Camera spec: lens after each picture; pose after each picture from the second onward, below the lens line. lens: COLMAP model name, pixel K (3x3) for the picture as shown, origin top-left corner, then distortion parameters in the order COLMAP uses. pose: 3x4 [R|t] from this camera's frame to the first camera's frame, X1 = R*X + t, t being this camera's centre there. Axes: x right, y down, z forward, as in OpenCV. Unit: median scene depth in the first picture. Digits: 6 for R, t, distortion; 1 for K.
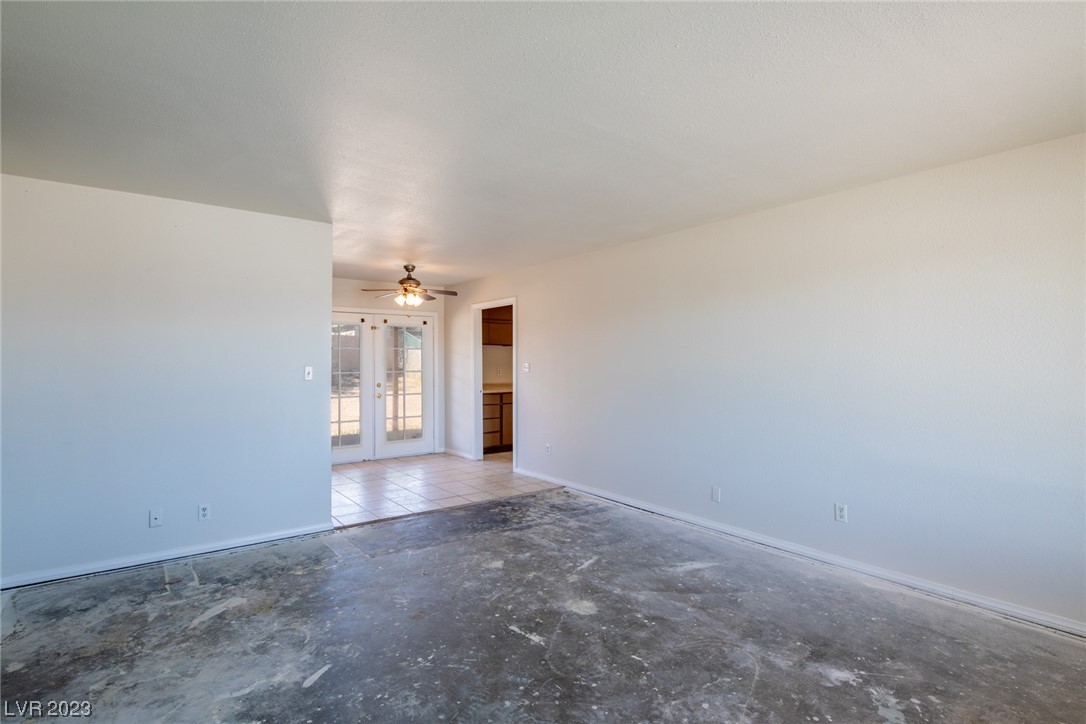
lens RADIAL K [[533.5, 0, 512.6], [0, 533.5, 367.5], [0, 0, 1]] dist [0.005829, -0.004126]
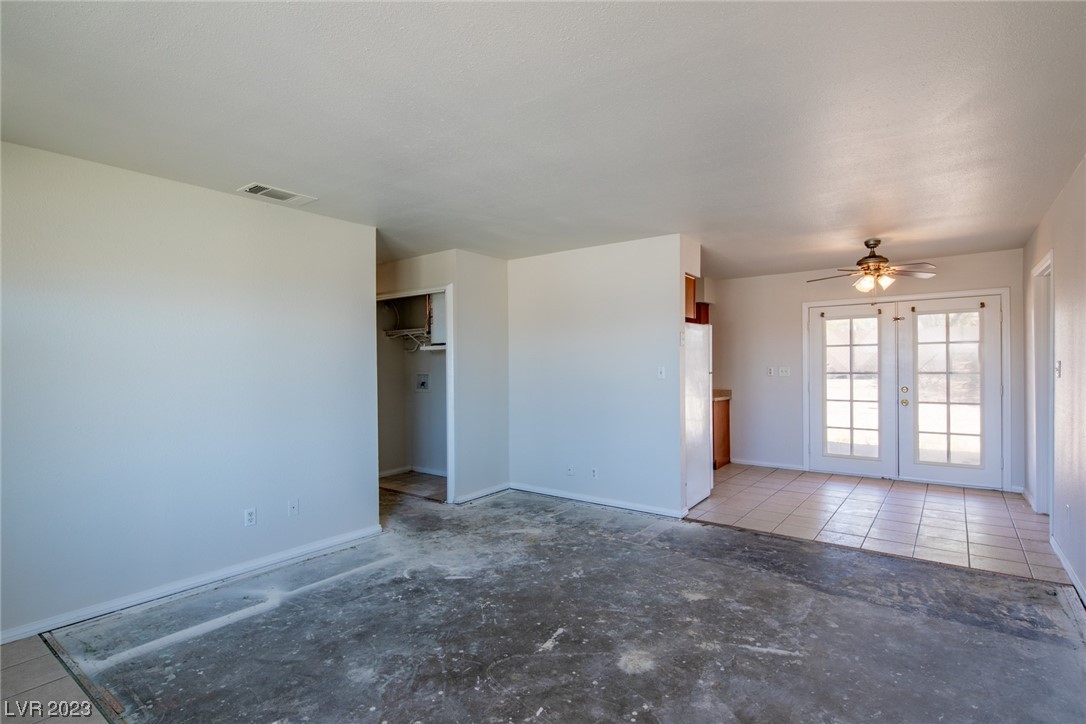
lens RADIAL K [[533.5, 0, 569.6], [0, 533.5, 368.5], [0, 0, 1]] dist [0.005829, -0.004126]
pose [[0.314501, 0.006414, -0.949235, 0.834545], [-0.001920, 0.999979, 0.006121, -0.005012], [0.949255, -0.000102, 0.314507, 0.620164]]
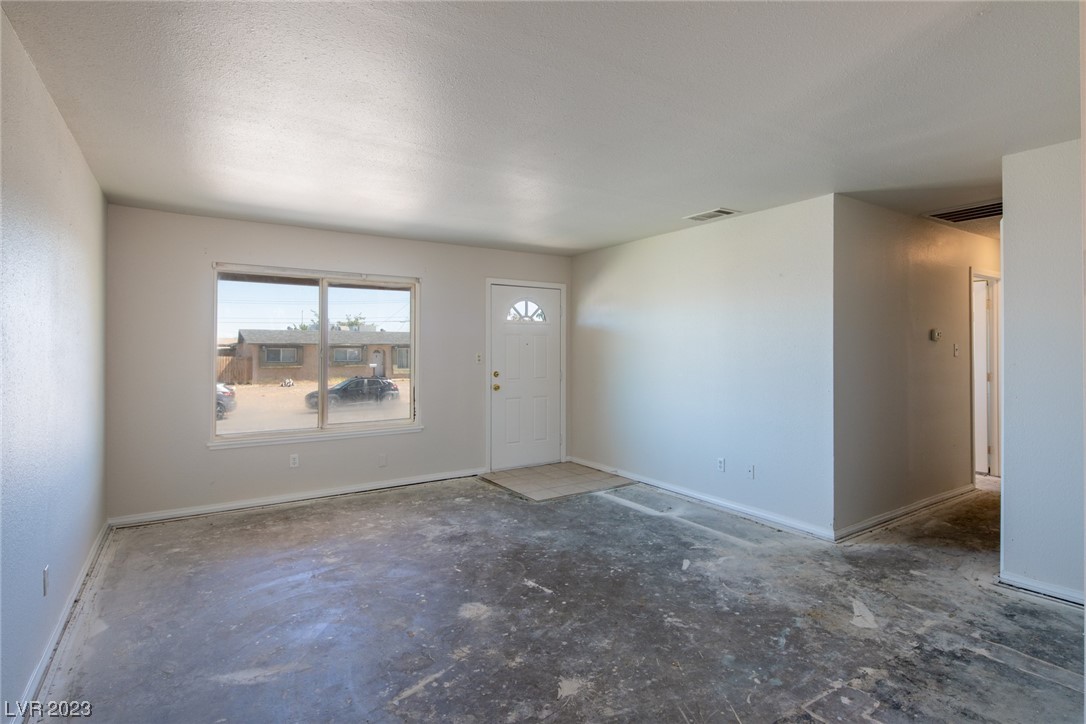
lens RADIAL K [[533.5, 0, 533.3], [0, 533.5, 352.2], [0, 0, 1]] dist [0.005829, -0.004126]
pose [[-0.998196, 0.001583, 0.060020, -0.029806], [0.002684, 0.999829, 0.018270, -0.022654], [-0.059981, 0.018398, -0.998030, 1.845151]]
